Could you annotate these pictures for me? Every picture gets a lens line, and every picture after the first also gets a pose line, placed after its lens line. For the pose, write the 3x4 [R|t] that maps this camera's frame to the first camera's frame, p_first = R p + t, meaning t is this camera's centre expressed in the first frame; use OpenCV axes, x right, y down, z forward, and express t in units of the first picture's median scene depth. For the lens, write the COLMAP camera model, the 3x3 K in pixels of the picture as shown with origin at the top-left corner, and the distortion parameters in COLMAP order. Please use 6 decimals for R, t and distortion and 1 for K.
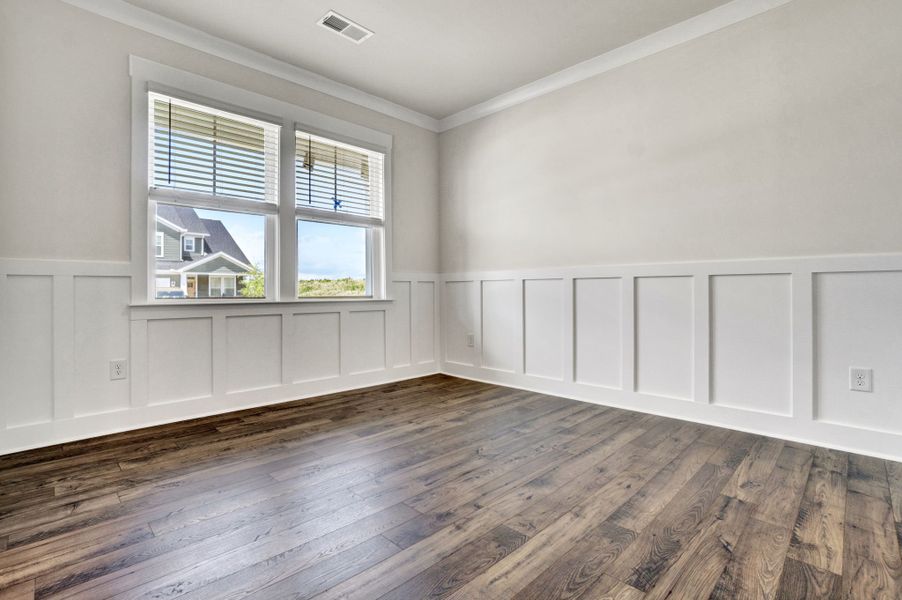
lens RADIAL K [[427.5, 0, 444.0], [0, 427.5, 301.9], [0, 0, 1]] dist [-0.060042, 0.037335]
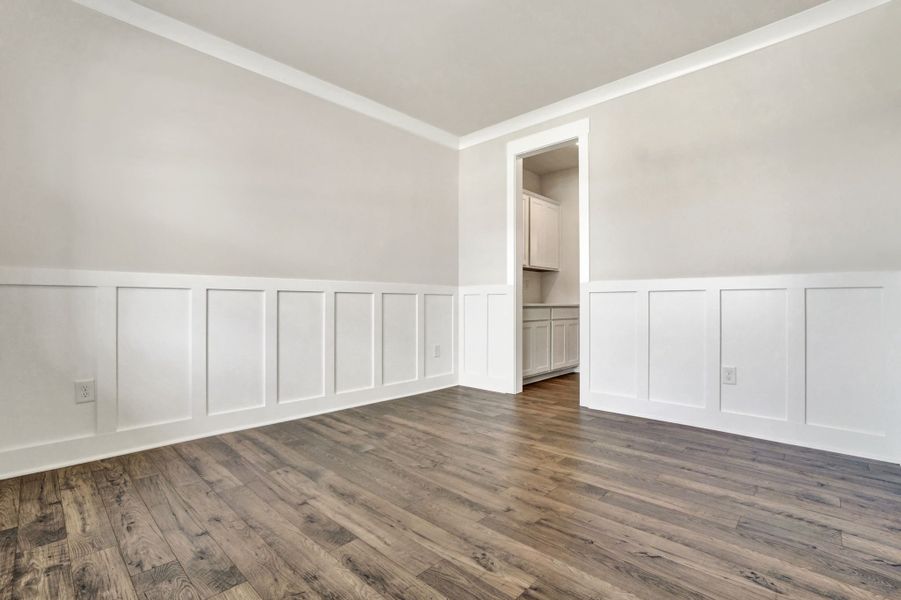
lens RADIAL K [[427.0, 0, 443.5], [0, 427.0, 301.9], [0, 0, 1]] dist [-0.060042, 0.037335]
pose [[-0.037010, 0.004990, 0.999302, -0.889164], [0.021096, 0.999769, -0.004211, -0.028922], [-0.999092, 0.020925, -0.037106, 0.955635]]
